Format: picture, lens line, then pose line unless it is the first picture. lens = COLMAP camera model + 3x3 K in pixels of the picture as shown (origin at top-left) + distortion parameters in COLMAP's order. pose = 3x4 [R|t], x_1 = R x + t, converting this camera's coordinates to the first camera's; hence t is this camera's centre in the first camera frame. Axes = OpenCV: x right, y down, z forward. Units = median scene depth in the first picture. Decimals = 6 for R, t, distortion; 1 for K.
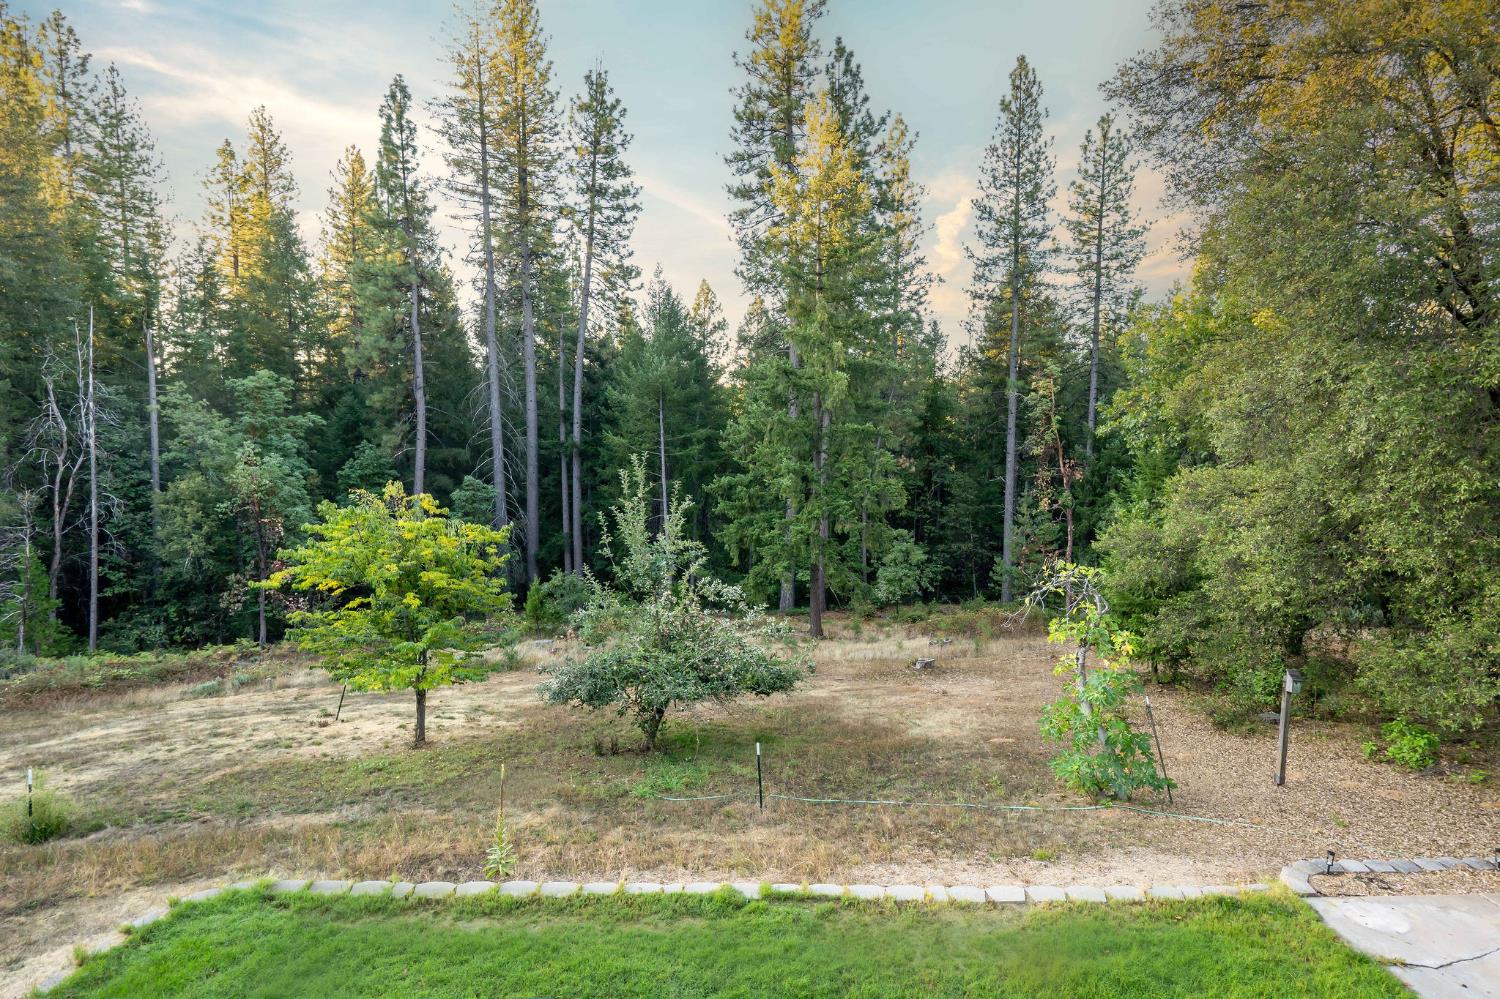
lens RADIAL K [[728.8, 0, 750.0], [0, 728.8, 499.5], [0, 0, 1]] dist [-0.001004, -0.000144]
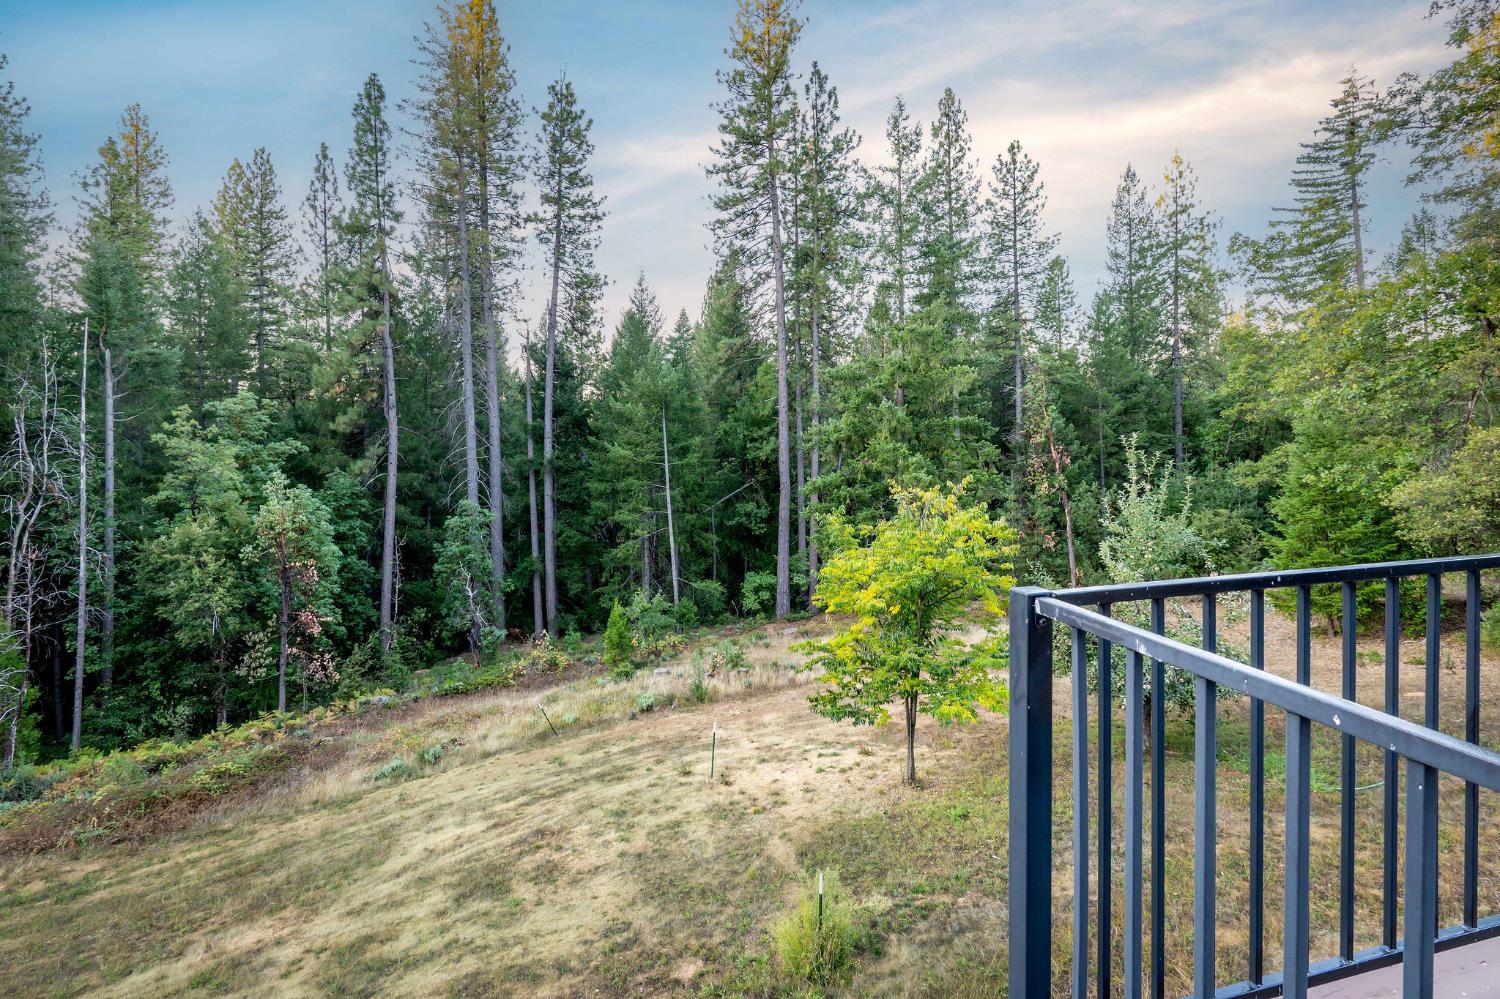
lens RADIAL K [[724.1, 0, 748.9], [0, 724.1, 446.5], [0, 0, 1]] dist [-0.001205, -0.000350]
pose [[0.977442, -0.054205, 0.204131, -0.211068], [0.071726, 0.994257, -0.079430, -0.001788], [-0.198654, 0.092279, 0.975716, 0.043885]]
